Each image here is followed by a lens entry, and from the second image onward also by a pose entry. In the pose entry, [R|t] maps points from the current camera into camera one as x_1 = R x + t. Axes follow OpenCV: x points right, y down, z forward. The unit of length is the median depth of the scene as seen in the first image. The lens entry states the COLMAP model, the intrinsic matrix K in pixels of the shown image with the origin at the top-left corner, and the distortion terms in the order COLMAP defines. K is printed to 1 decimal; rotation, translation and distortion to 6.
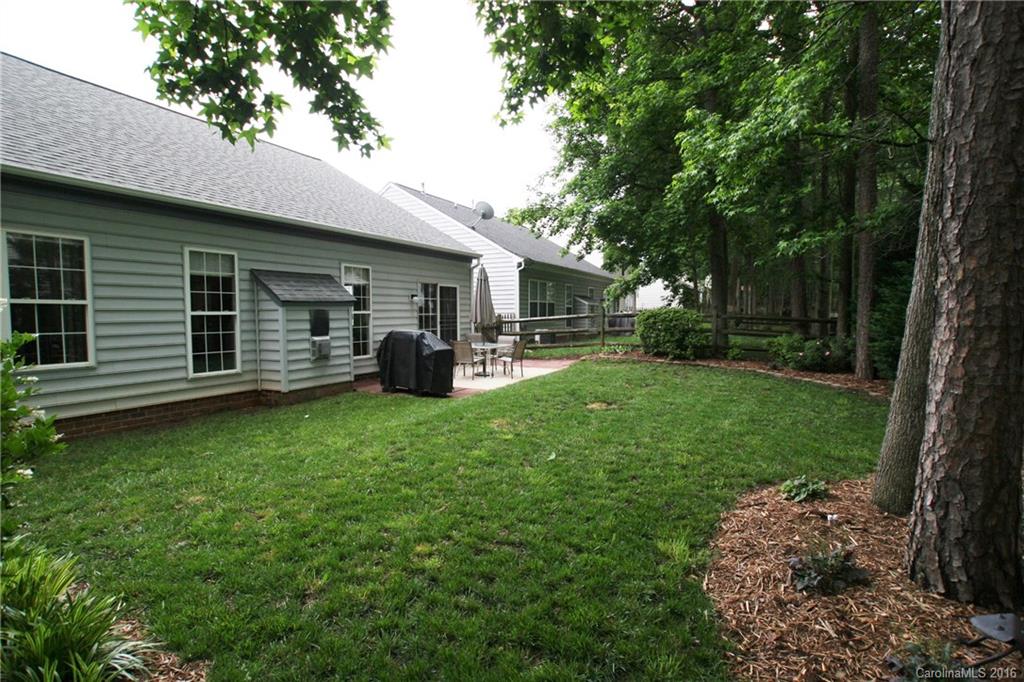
lens RADIAL K [[517.1, 0, 511.2], [0, 517.1, 347.3], [0, 0, 1]] dist [-0.086231, 0.049119]
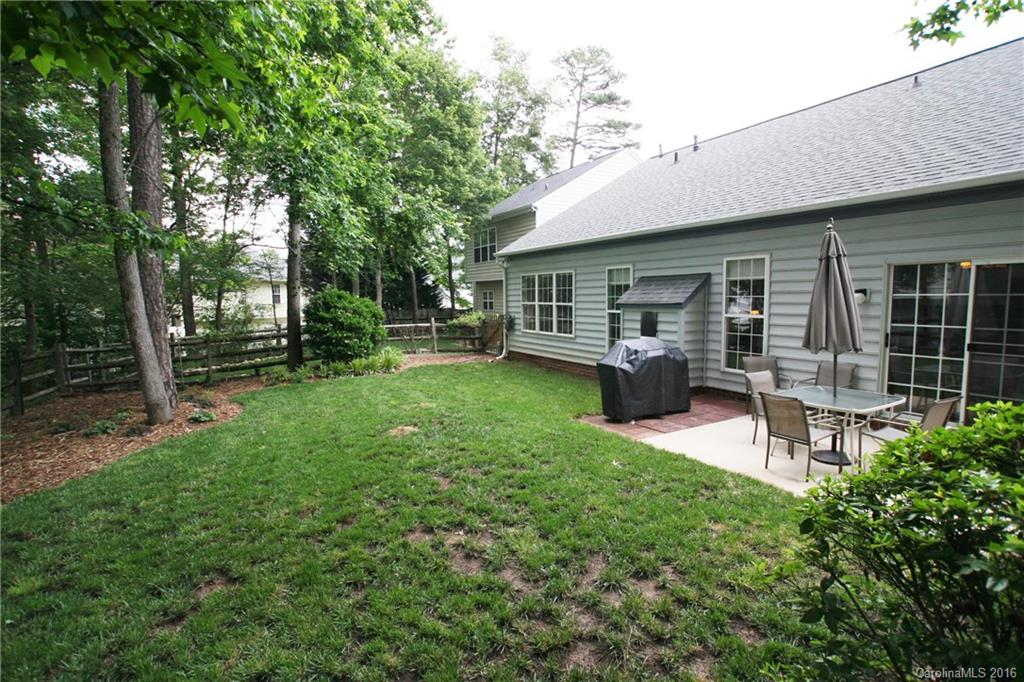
lens RADIAL K [[517.1, 0, 511.2], [0, 517.1, 347.3], [0, 0, 1]] dist [-0.086231, 0.049119]
pose [[-0.595507, 0.059787, -0.801122, 0.649059], [-0.074360, 0.988843, 0.129071, -0.117147], [0.799901, 0.136434, -0.584418, 1.416849]]
